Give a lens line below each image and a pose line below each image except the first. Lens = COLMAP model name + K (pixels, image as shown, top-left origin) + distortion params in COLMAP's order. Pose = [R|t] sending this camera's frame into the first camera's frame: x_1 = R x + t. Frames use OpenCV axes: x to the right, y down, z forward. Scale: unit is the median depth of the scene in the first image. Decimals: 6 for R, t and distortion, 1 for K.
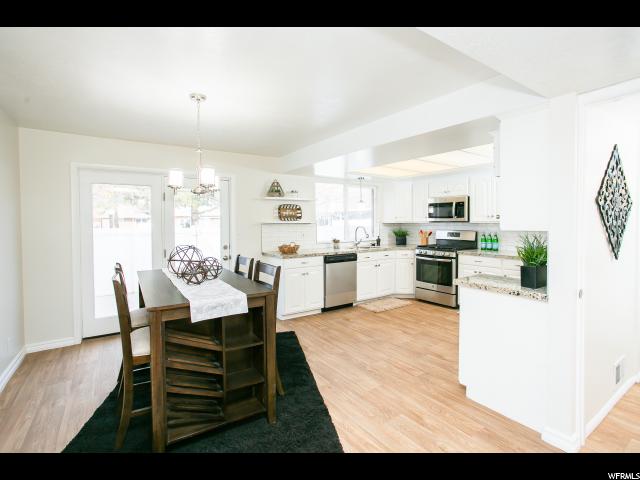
lens RADIAL K [[324.6, 0, 320.4], [0, 324.6, 233.8], [0, 0, 1]] dist [-0.003154, -0.000026]
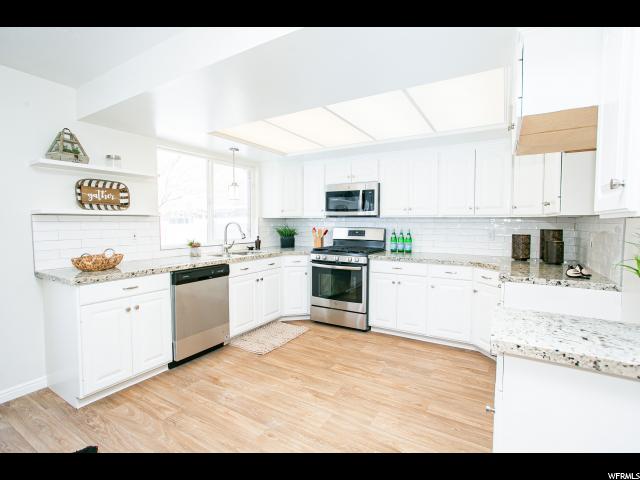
lens RADIAL K [[324.6, 0, 320.4], [0, 324.6, 233.8], [0, 0, 1]] dist [-0.003154, -0.000026]
pose [[0.914255, -0.007665, 0.405066, 0.018760], [0.007730, 0.999969, 0.001475, 0.002298], [-0.405064, 0.001783, 0.914286, 0.344258]]
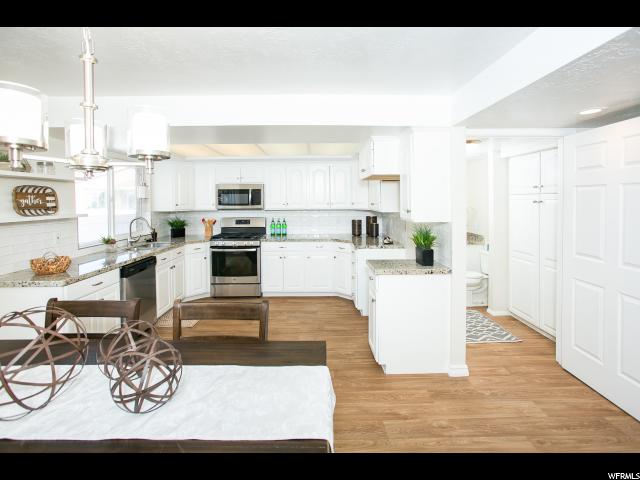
lens RADIAL K [[331.3, 0, 320.8], [0, 331.3, 207.1], [0, 0, 1]] dist [-0.000454, 0.000348]
pose [[0.566248, -0.020739, 0.823974, -0.288992], [0.035831, 0.999358, 0.000530, -0.036029], [-0.823456, 0.029224, 0.566628, 0.258804]]
